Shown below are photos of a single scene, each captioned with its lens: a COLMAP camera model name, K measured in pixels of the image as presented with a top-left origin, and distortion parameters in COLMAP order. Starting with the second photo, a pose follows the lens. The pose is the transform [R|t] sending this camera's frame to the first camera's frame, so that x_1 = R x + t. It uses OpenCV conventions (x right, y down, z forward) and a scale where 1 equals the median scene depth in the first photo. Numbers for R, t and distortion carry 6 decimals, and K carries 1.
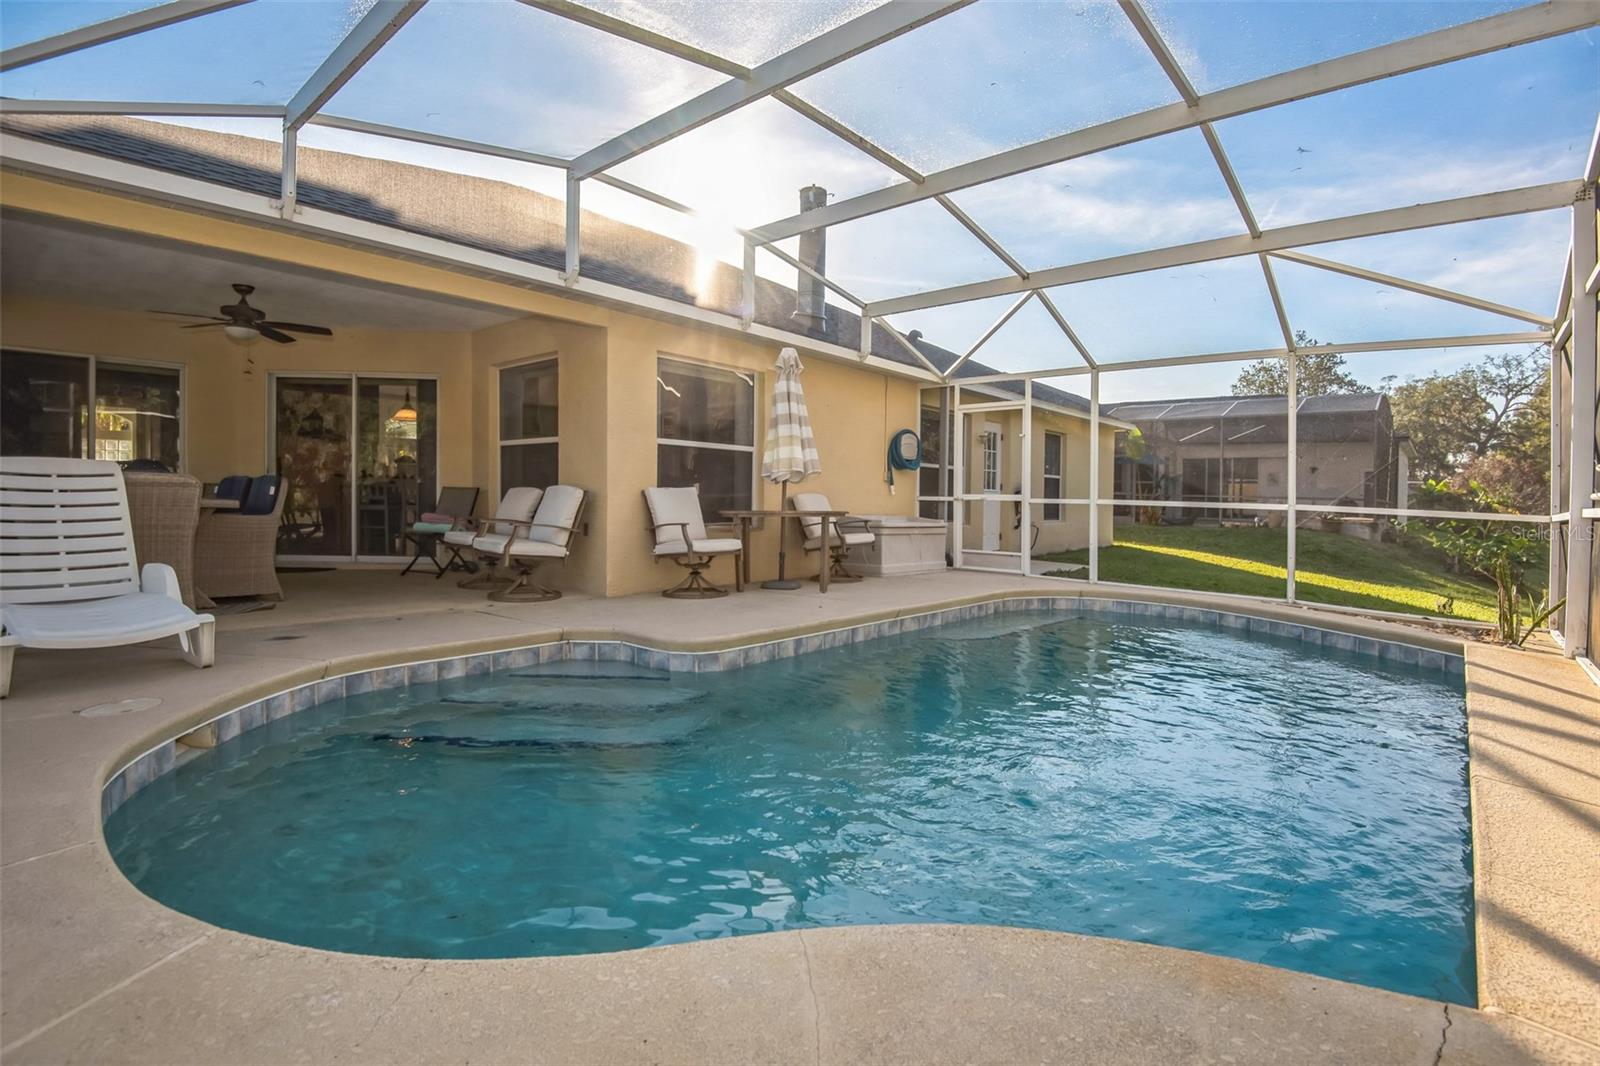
lens RADIAL K [[746.0, 0, 795.2], [0, 746.0, 500.1], [0, 0, 1]] dist [-0.000592, -0.000065]
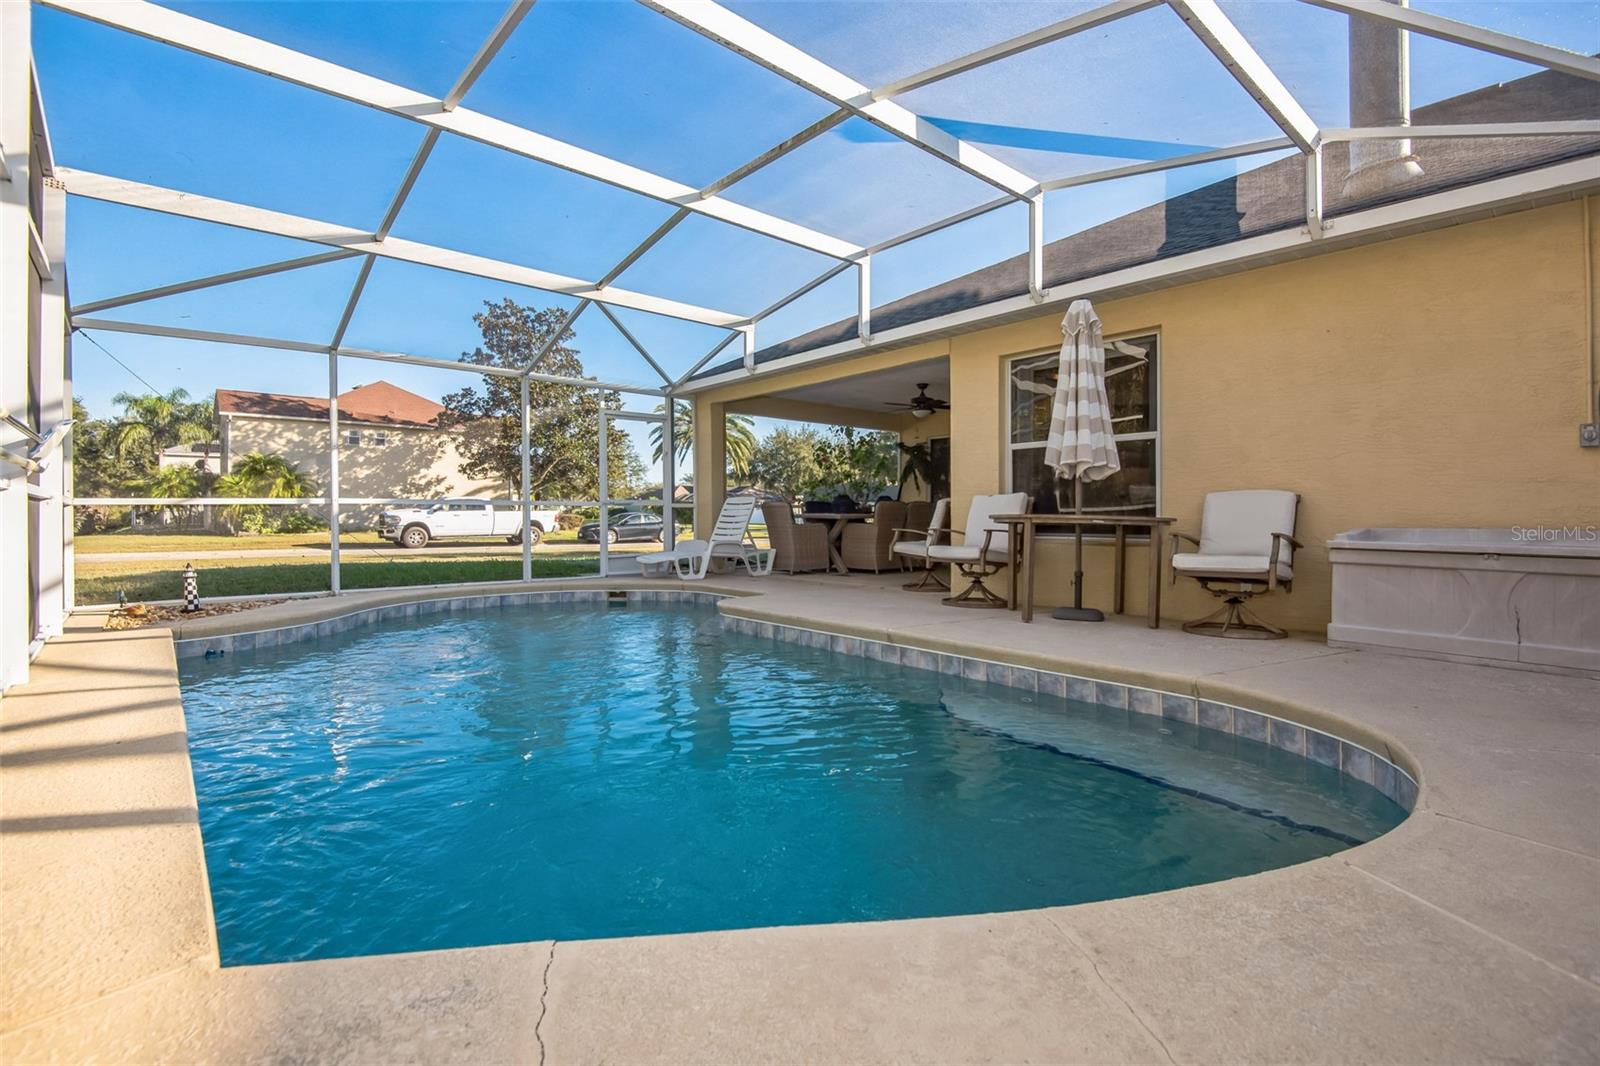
lens RADIAL K [[744.1, 0, 800.0], [0, 744.1, 533.0], [0, 0, 1]] dist [-0.001499, -0.000191]
pose [[-0.124488, 0.000258, -0.992221, 0.830560], [-0.007063, 0.999974, 0.001146, 0.033816], [0.992196, 0.007151, -0.124483, 0.876869]]
